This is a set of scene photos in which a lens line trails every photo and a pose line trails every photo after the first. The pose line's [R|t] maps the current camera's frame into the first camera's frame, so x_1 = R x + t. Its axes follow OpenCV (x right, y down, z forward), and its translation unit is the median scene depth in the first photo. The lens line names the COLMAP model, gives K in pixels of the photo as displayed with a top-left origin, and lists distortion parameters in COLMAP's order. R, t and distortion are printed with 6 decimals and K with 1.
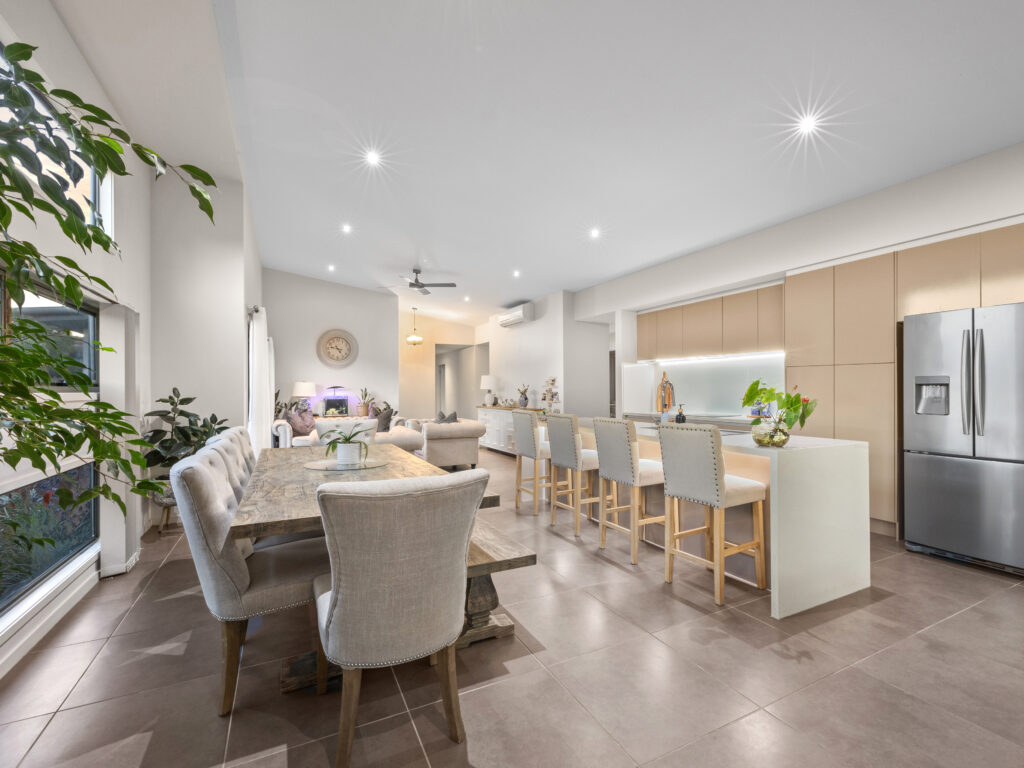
lens RADIAL K [[467.4, 0, 512.3], [0, 467.4, 384.8], [0, 0, 1]] dist [-0.003035, 0.000727]
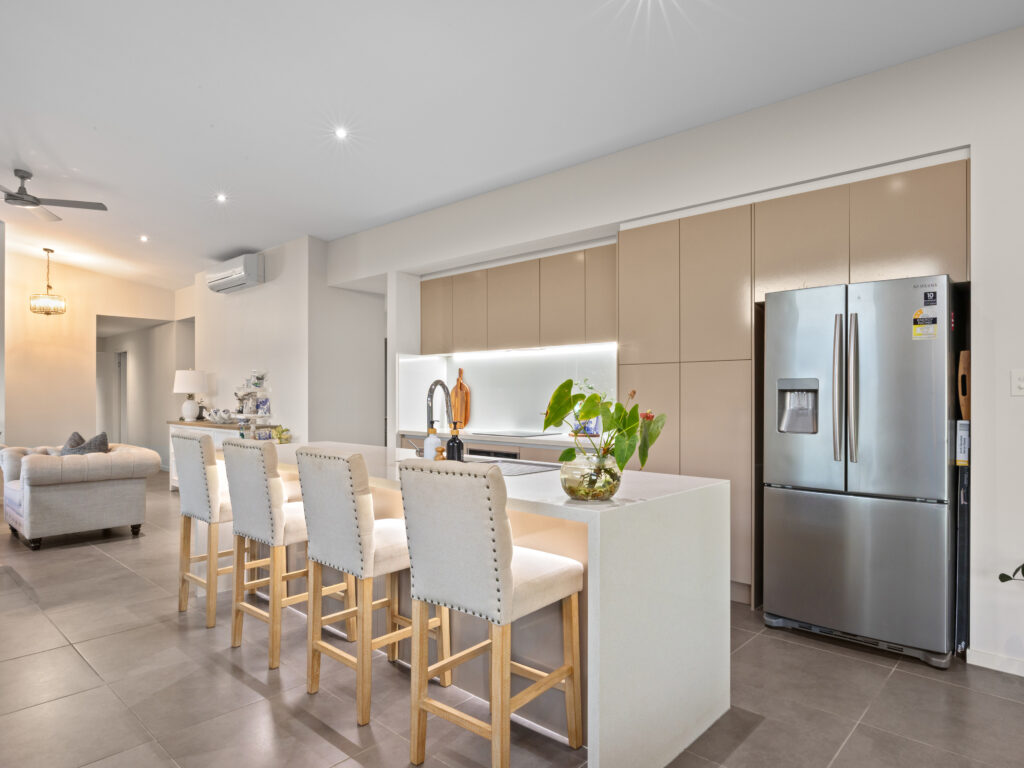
lens RADIAL K [[623.1, 0, 521.6], [0, 623.1, 390.9], [0, 0, 1]] dist [-0.007894, 0.001091]
pose [[0.931127, 0.009122, 0.364581, 0.154725], [-0.010287, 0.999946, 0.001253, 0.002811], [-0.364550, -0.004917, 0.931171, 0.256483]]
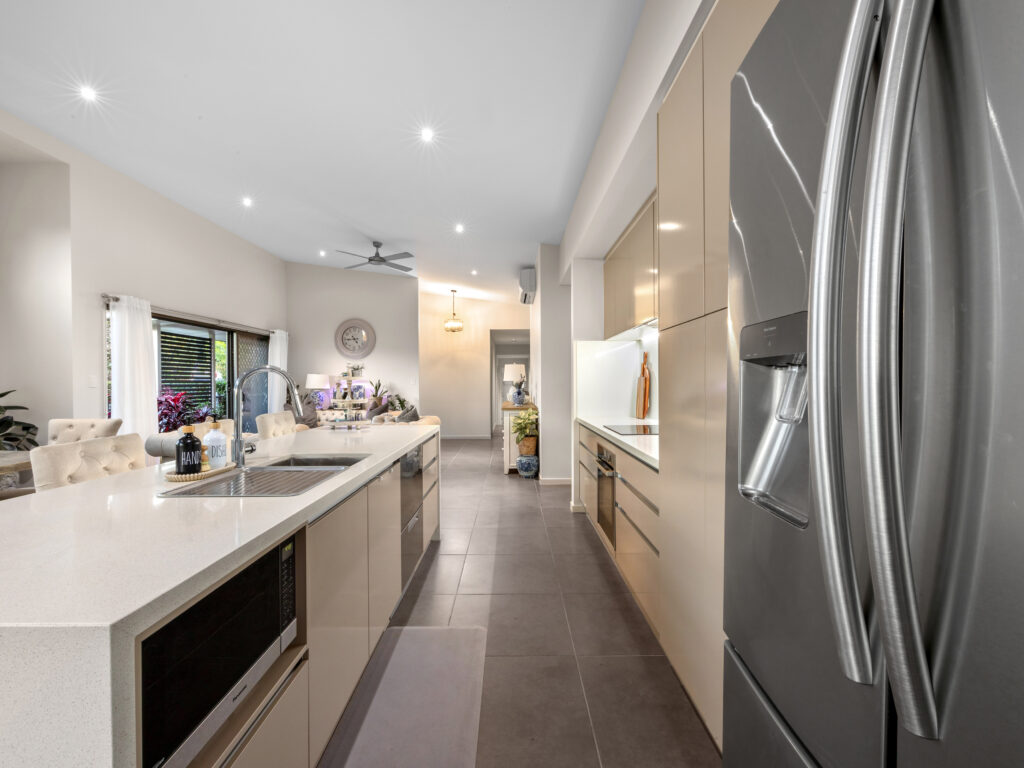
lens RADIAL K [[467.4, 0, 503.6], [0, 467.4, 385.4], [0, 0, 1]] dist [-0.003035, 0.000727]
pose [[0.888408, 0.005163, -0.459025, 0.837743], [0.003424, 0.999834, 0.017873, 0.005802], [0.459041, -0.017451, 0.888244, 0.714230]]
